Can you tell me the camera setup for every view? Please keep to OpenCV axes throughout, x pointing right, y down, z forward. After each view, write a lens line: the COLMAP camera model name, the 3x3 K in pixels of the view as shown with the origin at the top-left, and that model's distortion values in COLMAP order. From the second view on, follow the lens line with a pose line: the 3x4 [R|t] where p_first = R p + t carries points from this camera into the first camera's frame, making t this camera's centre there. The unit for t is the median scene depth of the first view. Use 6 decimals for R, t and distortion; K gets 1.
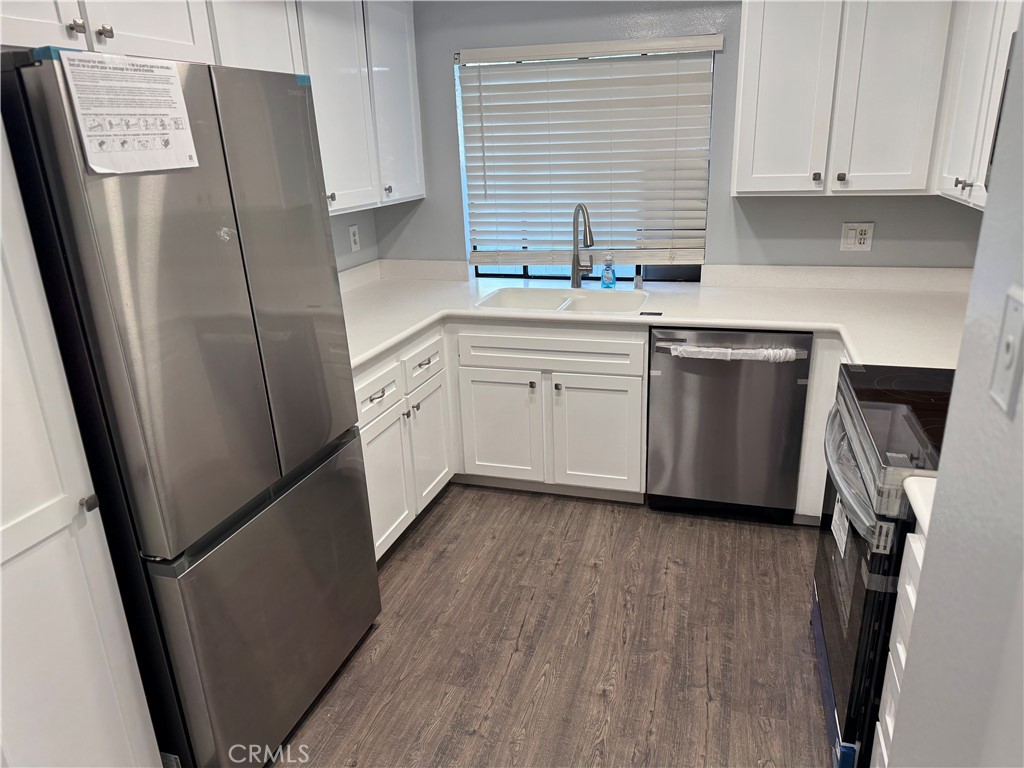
lens RADIAL K [[706.3, 0, 506.6], [0, 706.3, 390.9], [0, 0, 1]] dist [0.071792, -0.103201]
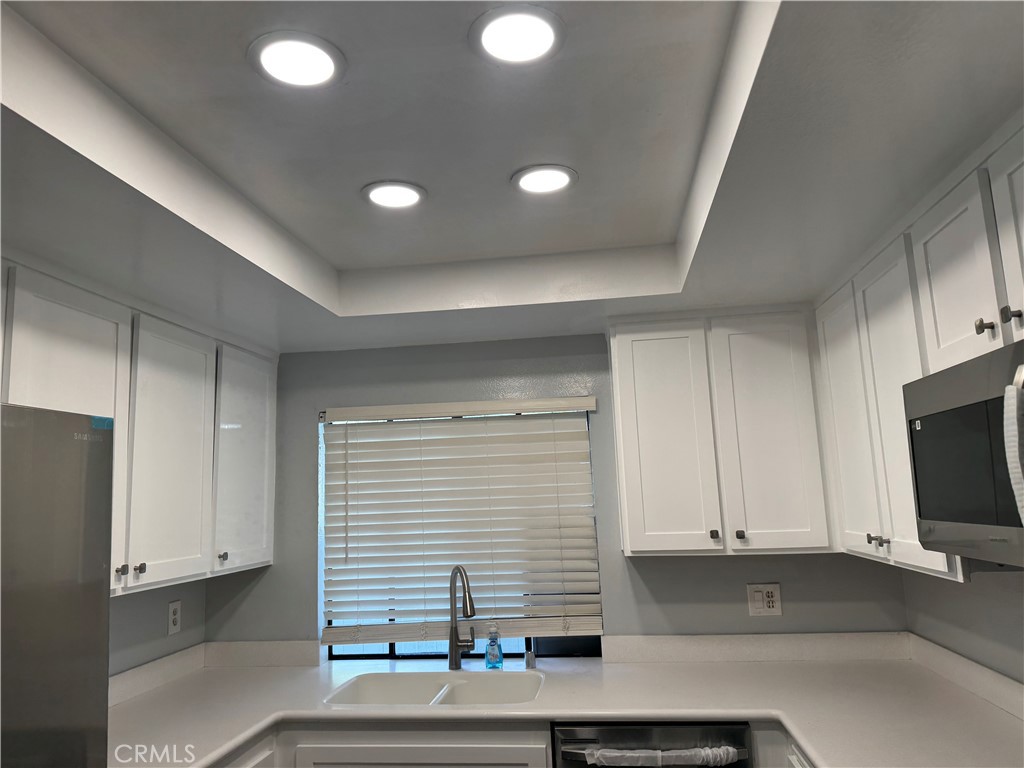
lens RADIAL K [[718.3, 0, 512.0], [0, 718.3, 384.0], [0, 0, 1]] dist [0.162260, -0.270467]
pose [[0.981632, 0.026212, 0.188975, -0.005713], [0.067840, 0.877824, -0.474154, -0.031483], [-0.178315, 0.478265, 0.859922, 0.110463]]
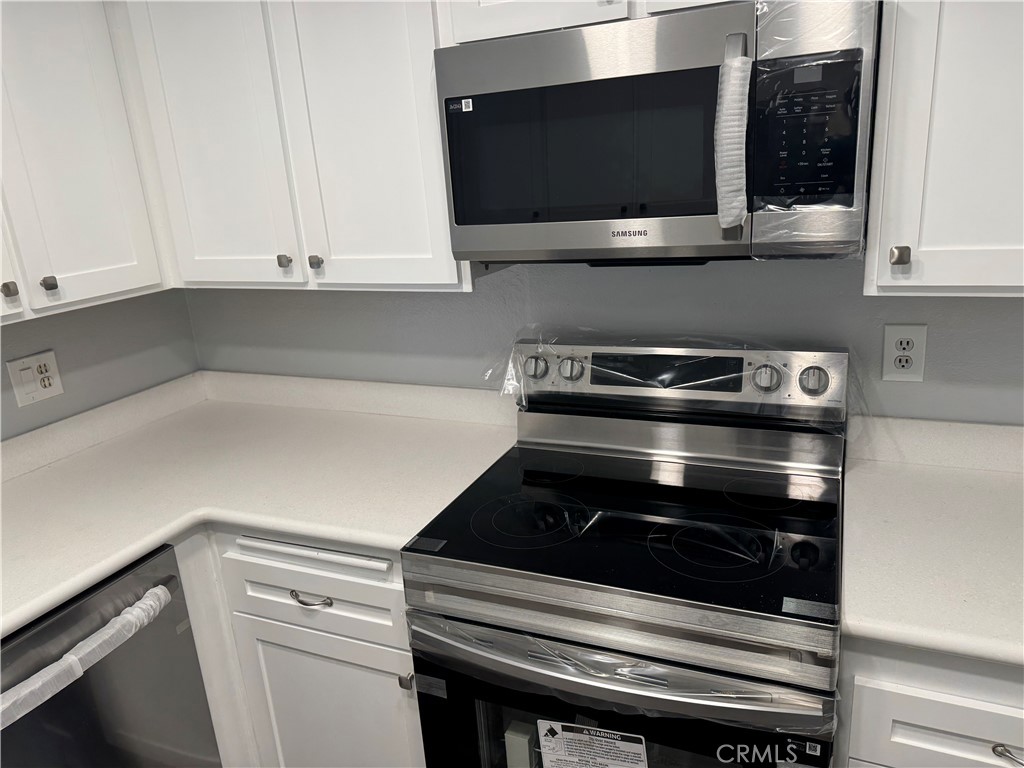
lens RADIAL K [[728.0, 0, 513.8], [0, 728.0, 379.9], [0, 0, 1]] dist [0.000733, -0.003758]
pose [[0.085283, -0.257143, 0.962603, -0.055793], [0.388461, 0.898250, 0.205536, -0.160216], [-0.917510, 0.356405, 0.176496, 0.457450]]
